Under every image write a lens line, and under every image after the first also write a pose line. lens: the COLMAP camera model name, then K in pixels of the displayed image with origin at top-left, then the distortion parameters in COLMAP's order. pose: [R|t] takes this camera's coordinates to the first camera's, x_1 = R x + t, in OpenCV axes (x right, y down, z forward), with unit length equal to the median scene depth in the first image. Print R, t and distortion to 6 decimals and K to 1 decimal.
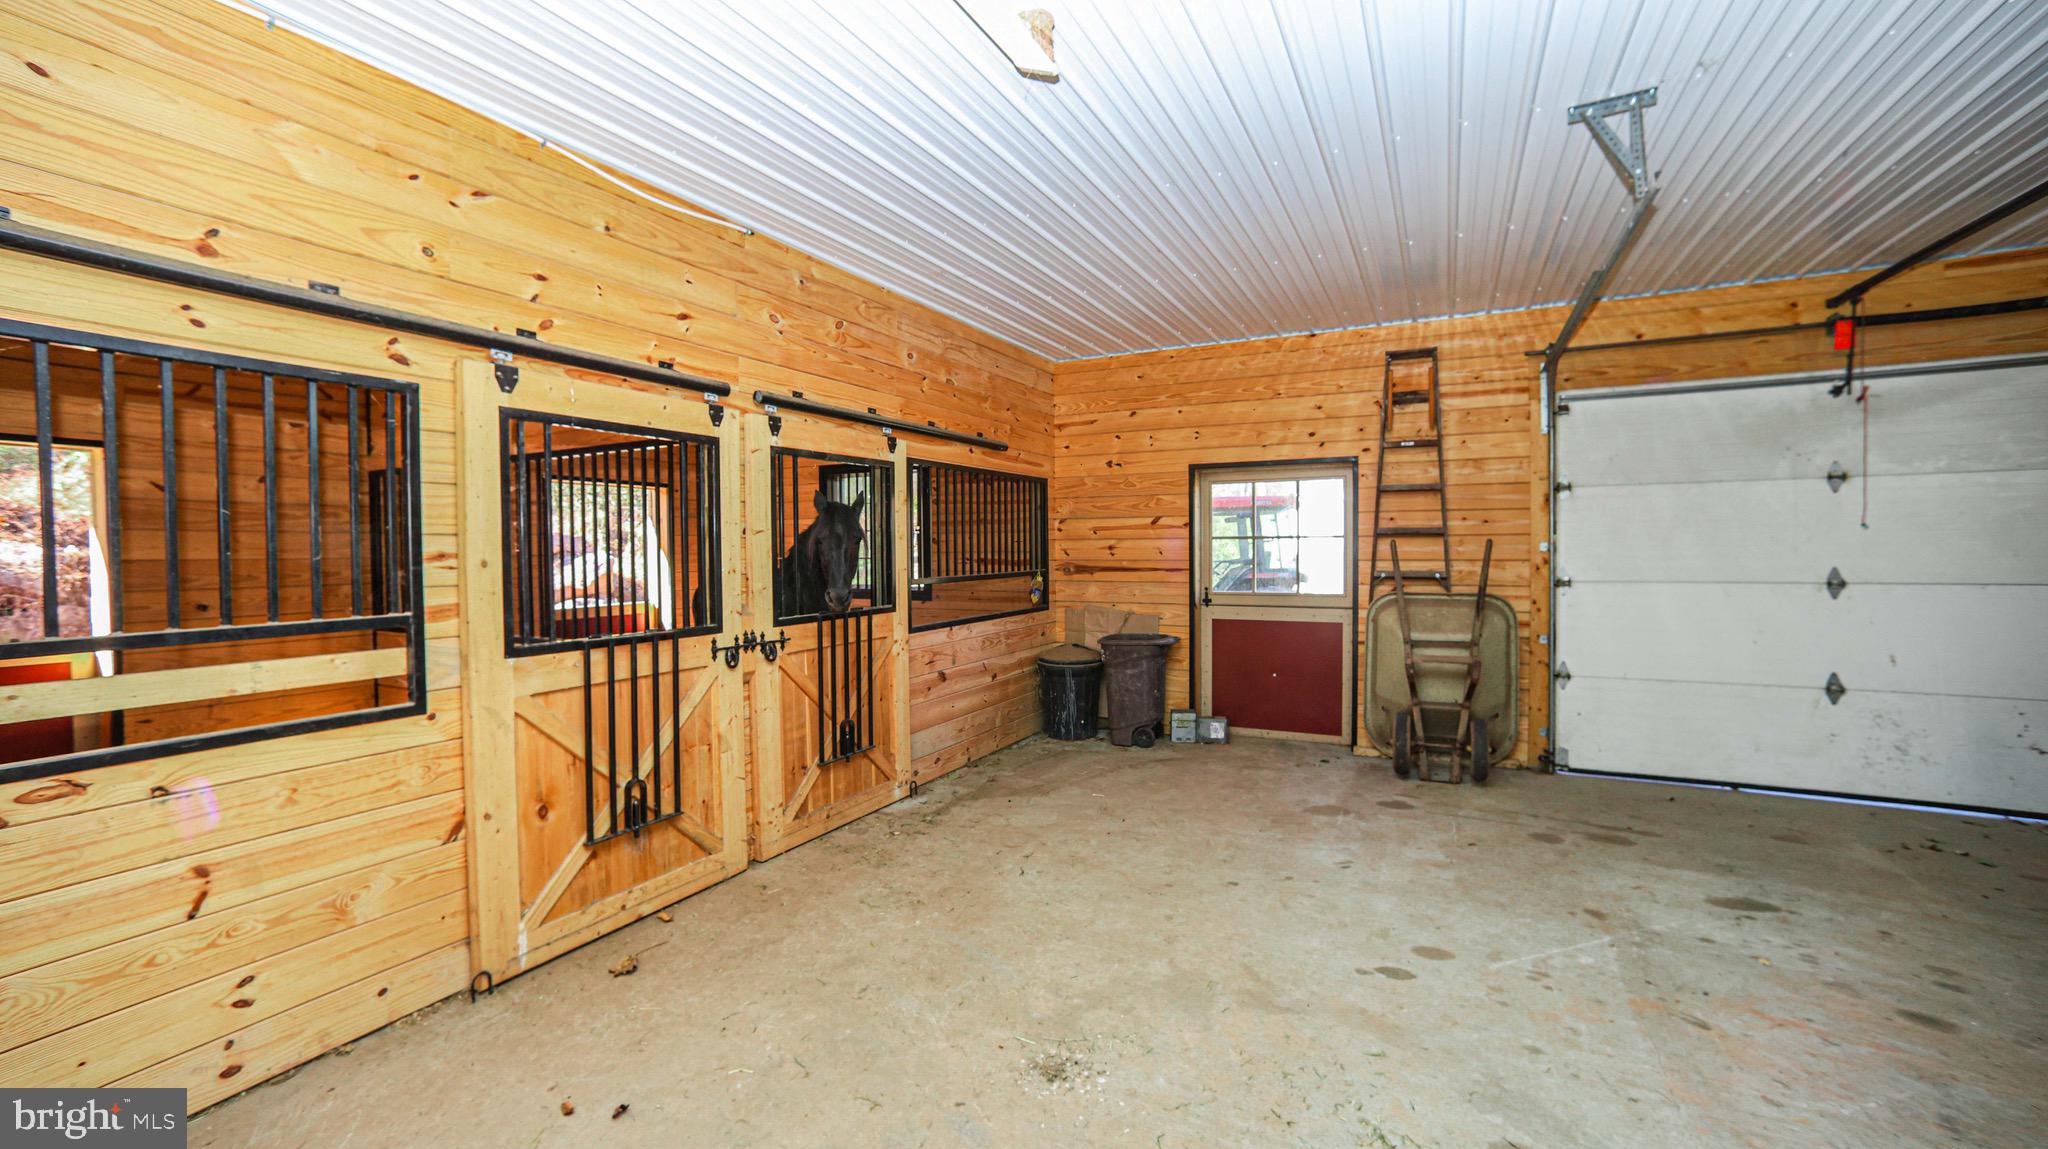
lens RADIAL K [[814.6, 0, 1024.8], [0, 814.6, 569.0], [0, 0, 1]] dist [-0.077085, 0.035558]
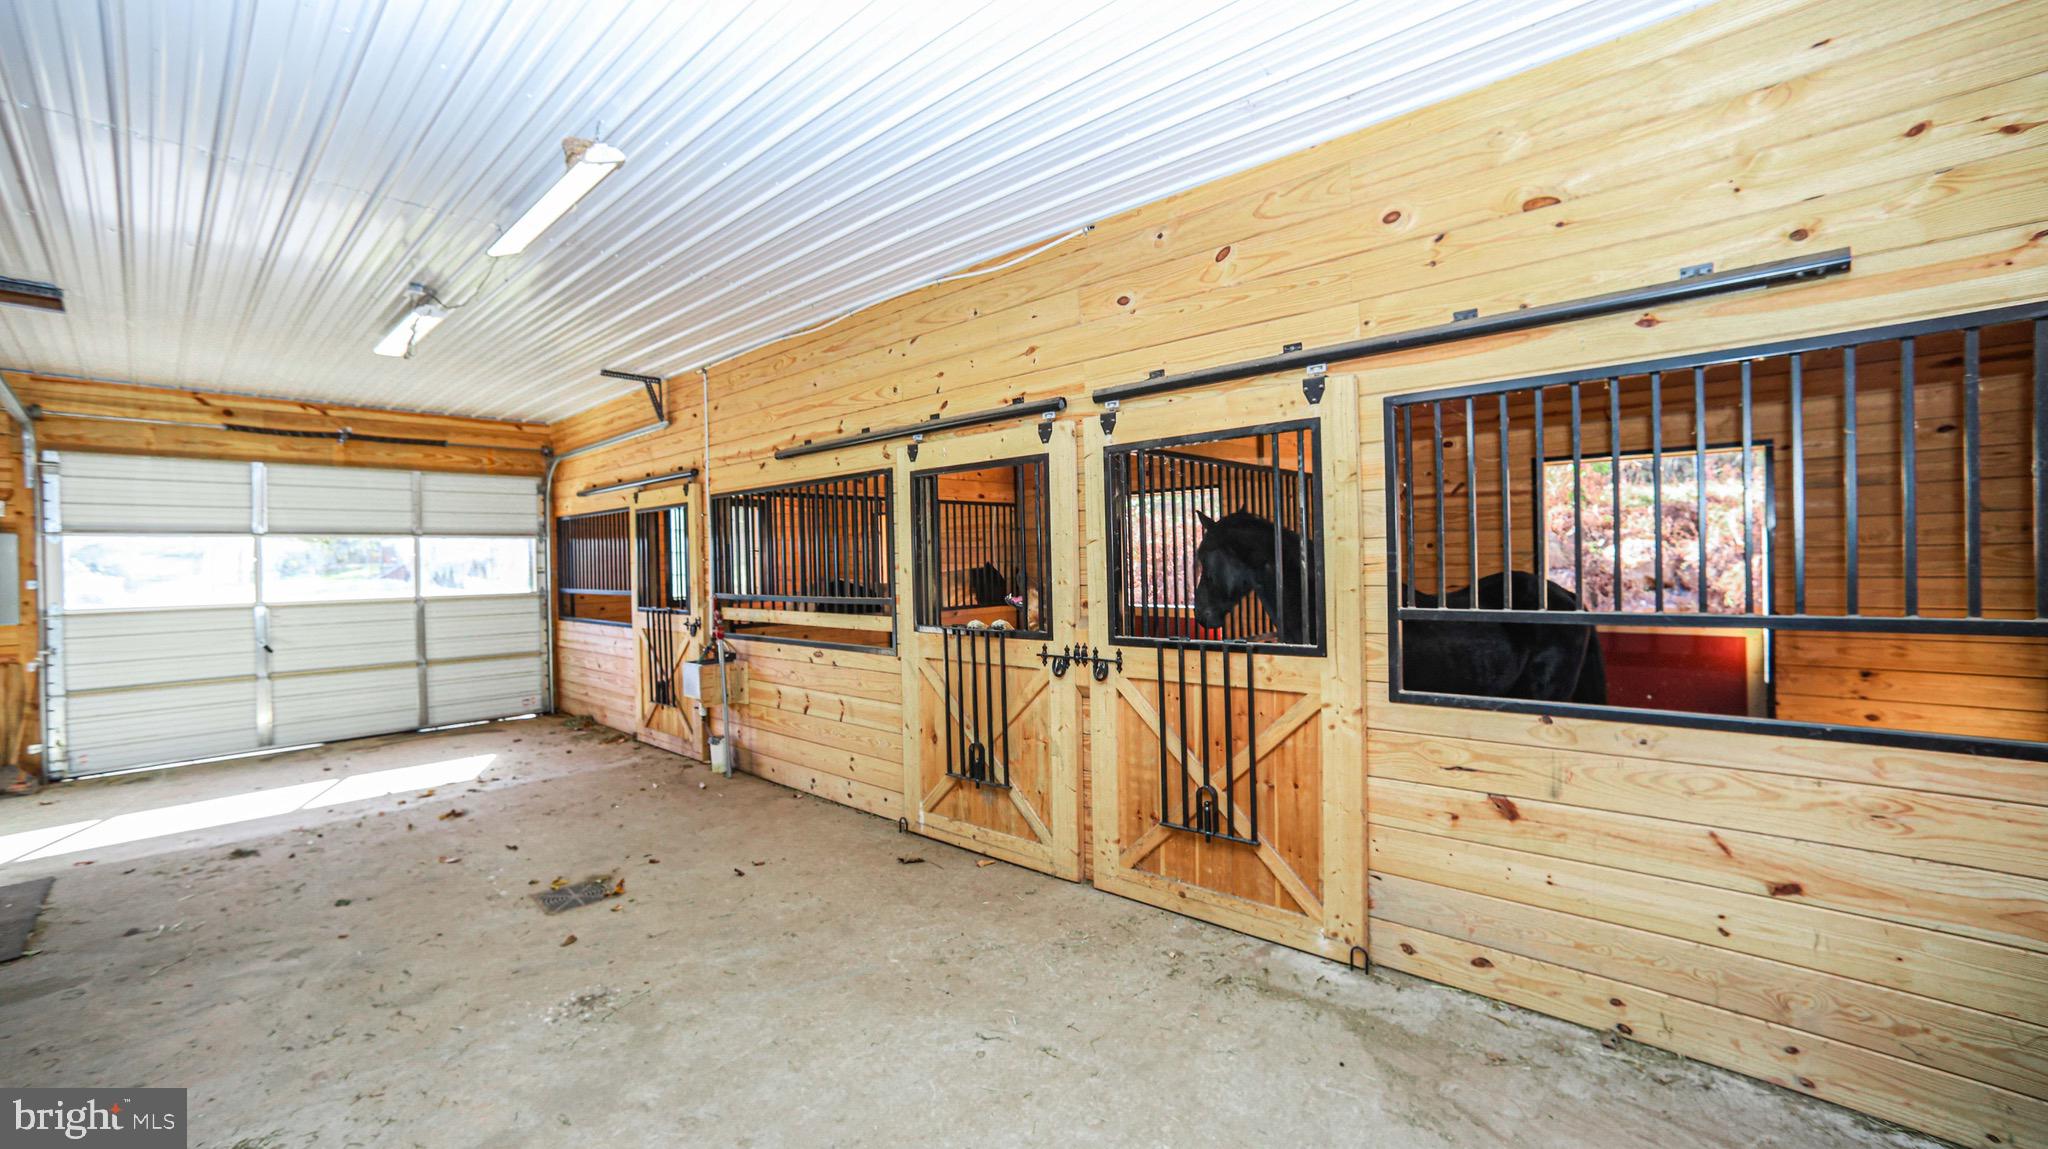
lens RADIAL K [[814.6, 0, 1024.8], [0, 814.6, 569.0], [0, 0, 1]] dist [-0.077085, 0.035558]
pose [[-0.242770, 0.024825, -0.969766, 0.611842], [-0.002612, 0.999652, 0.026244, -0.038304], [0.970080, 0.008904, -0.242620, 1.150119]]
